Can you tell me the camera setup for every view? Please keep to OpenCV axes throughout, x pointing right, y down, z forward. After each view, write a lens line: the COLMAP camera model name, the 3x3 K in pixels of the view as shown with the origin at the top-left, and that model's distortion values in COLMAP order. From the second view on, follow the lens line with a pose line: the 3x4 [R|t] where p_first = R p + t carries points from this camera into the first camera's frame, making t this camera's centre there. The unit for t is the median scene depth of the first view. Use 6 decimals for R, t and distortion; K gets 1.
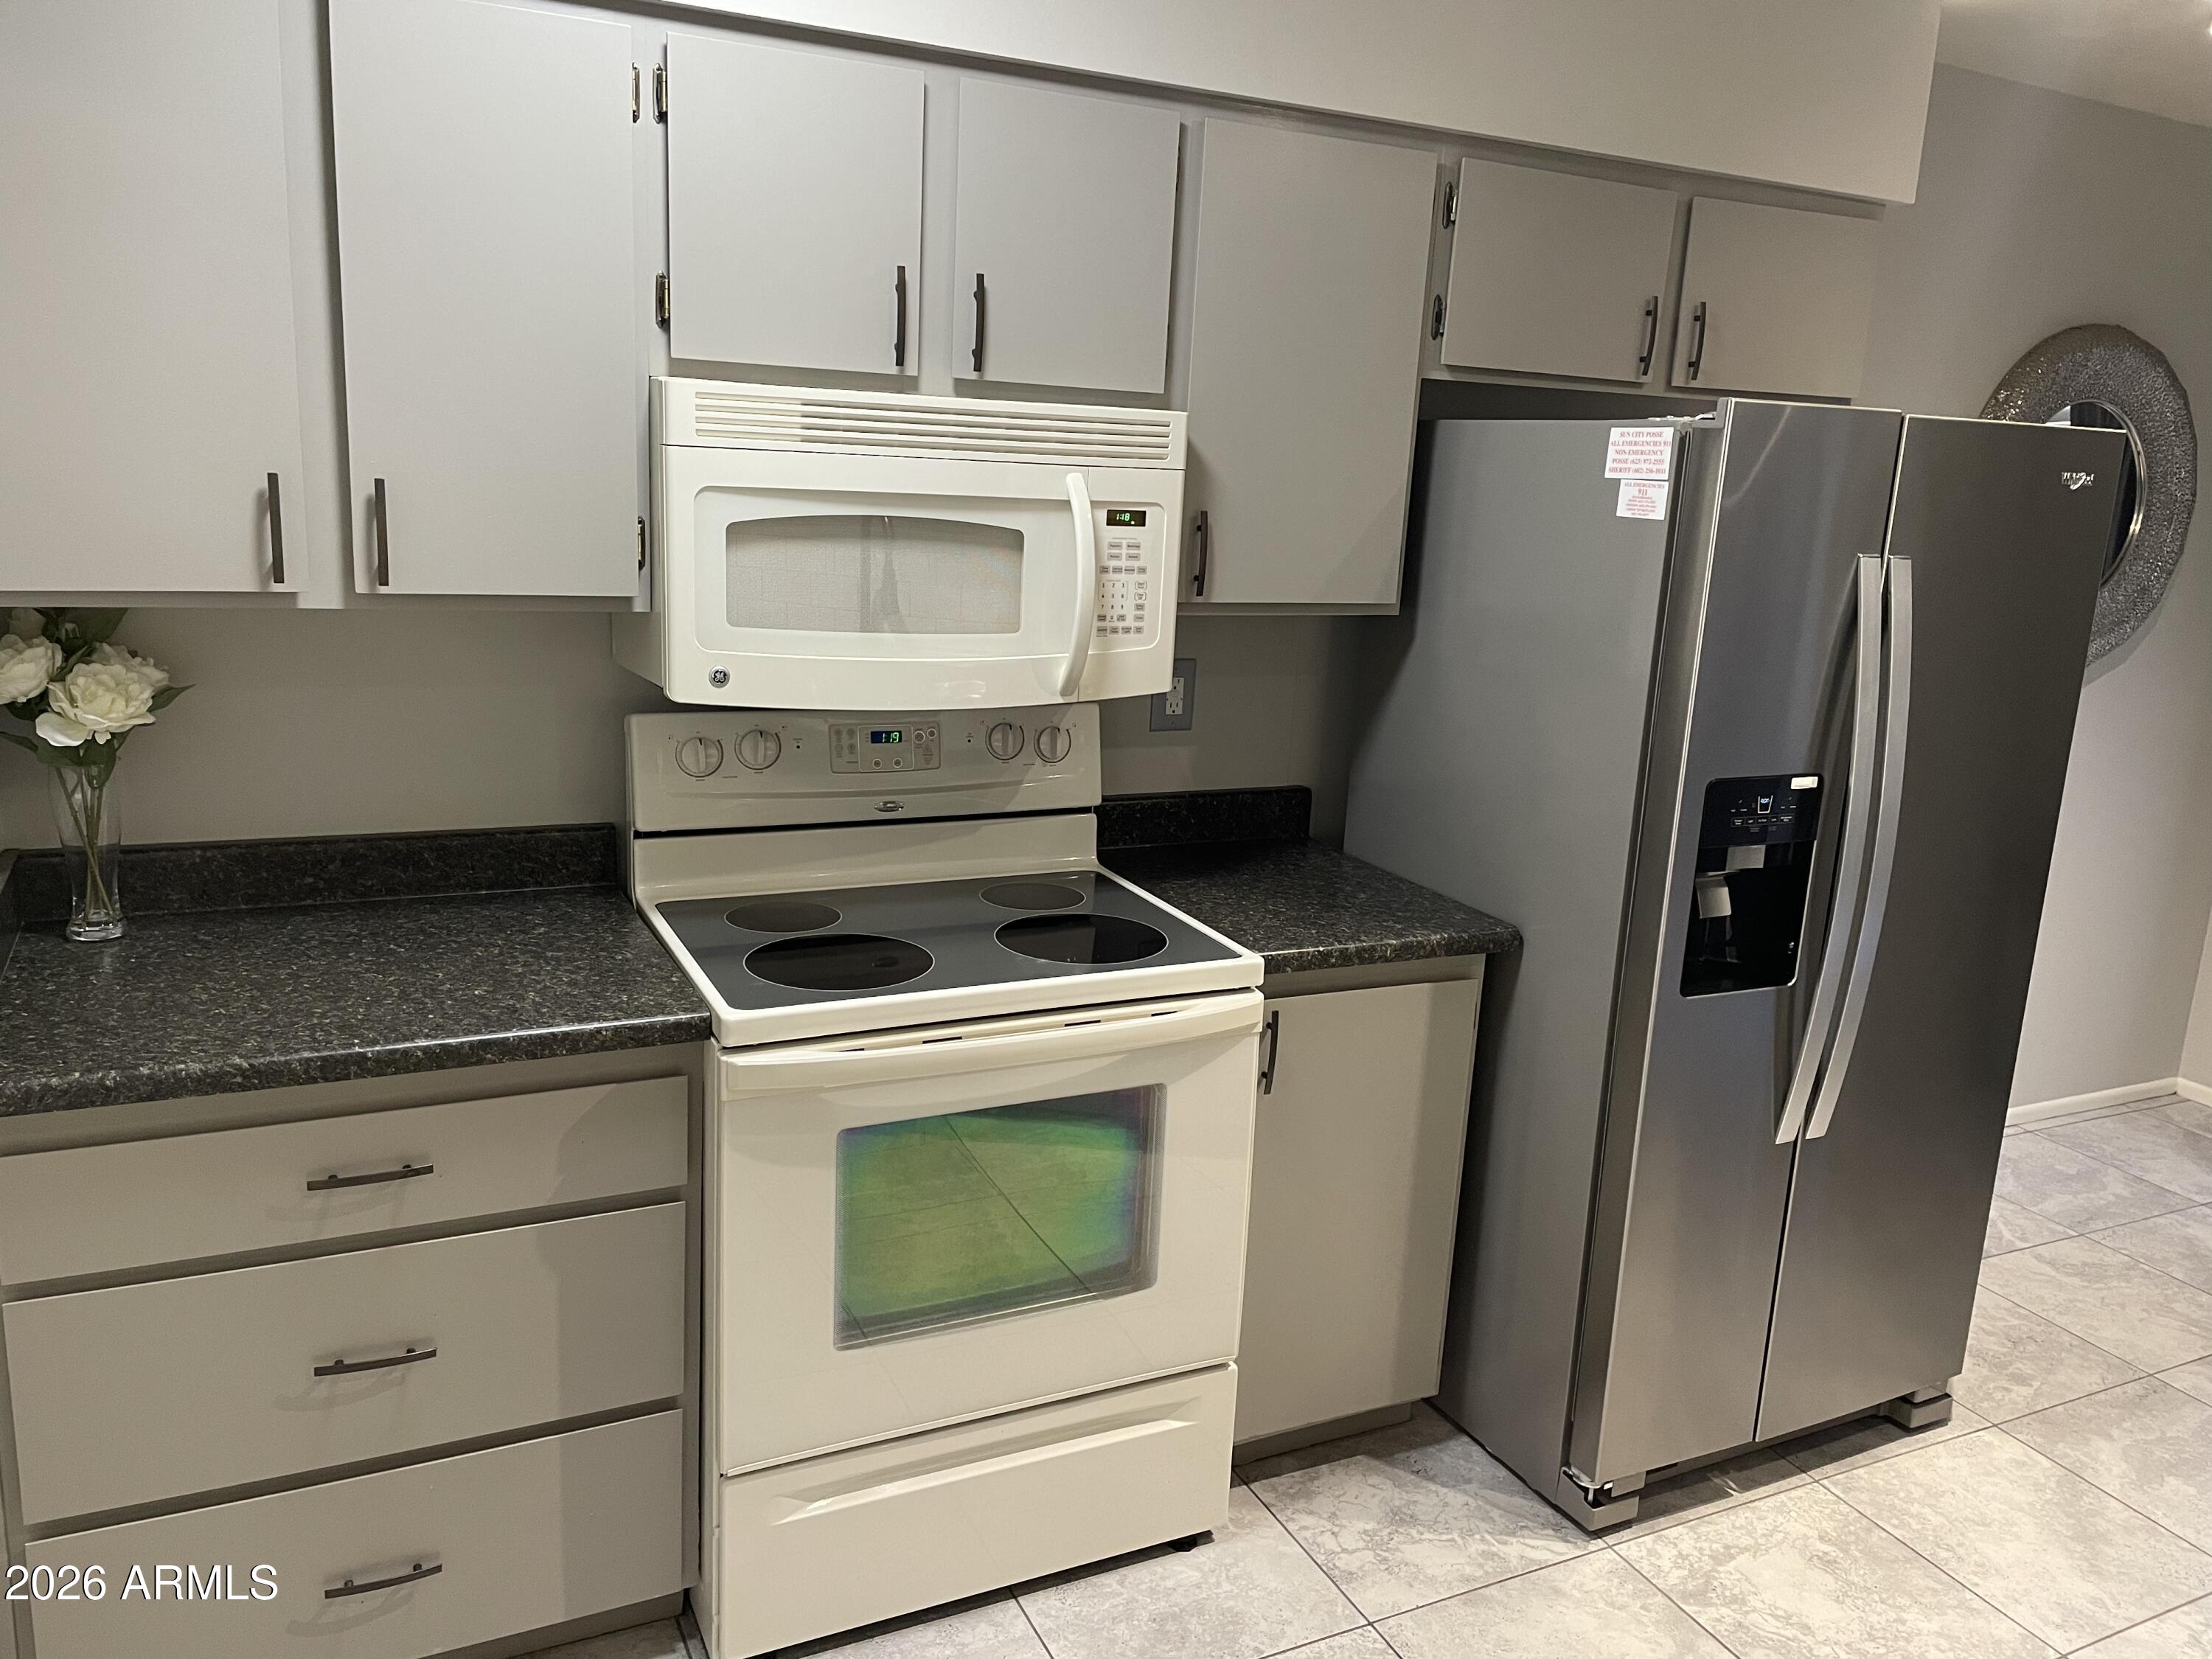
lens RADIAL K [[1678.2, 0, 1112.5], [0, 1678.2, 816.5], [0, 0, 1]] dist [0.096747, -0.128245]
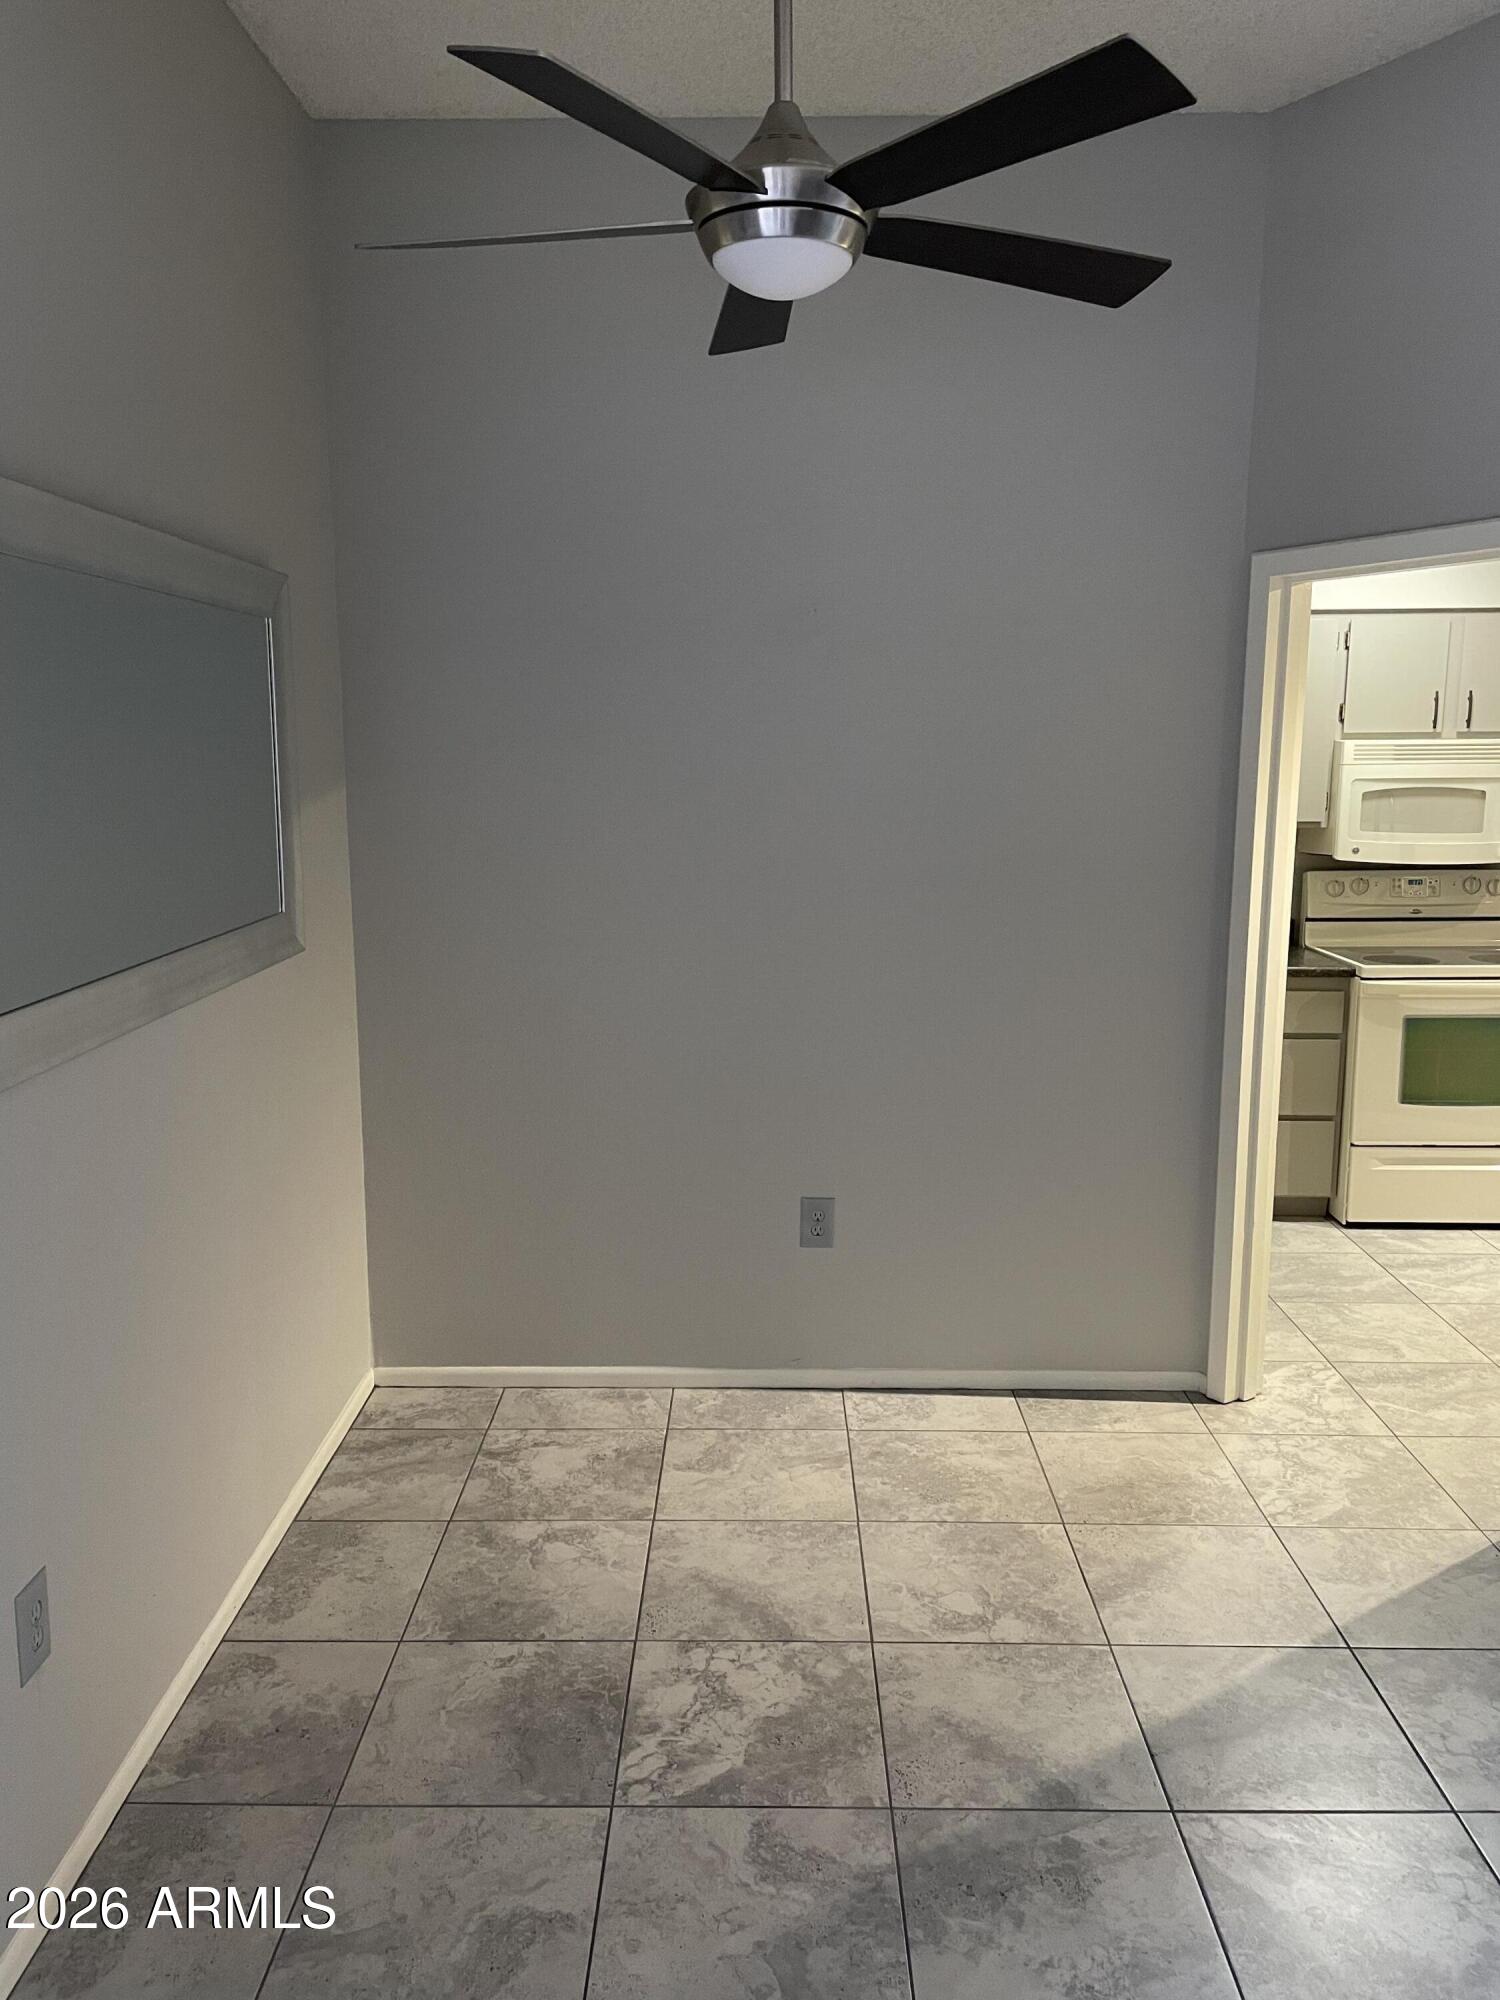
lens RADIAL K [[1517.3, 0, 758.1], [0, 1517.3, 999.5], [0, 0, 1]] dist [0.096747, -0.128245]
pose [[0.890889, 0.021993, -0.453689, 0.029522], [-0.049839, 0.997529, -0.049511, 0.314020], [0.451479, 0.066720, 0.889784, -1.536966]]
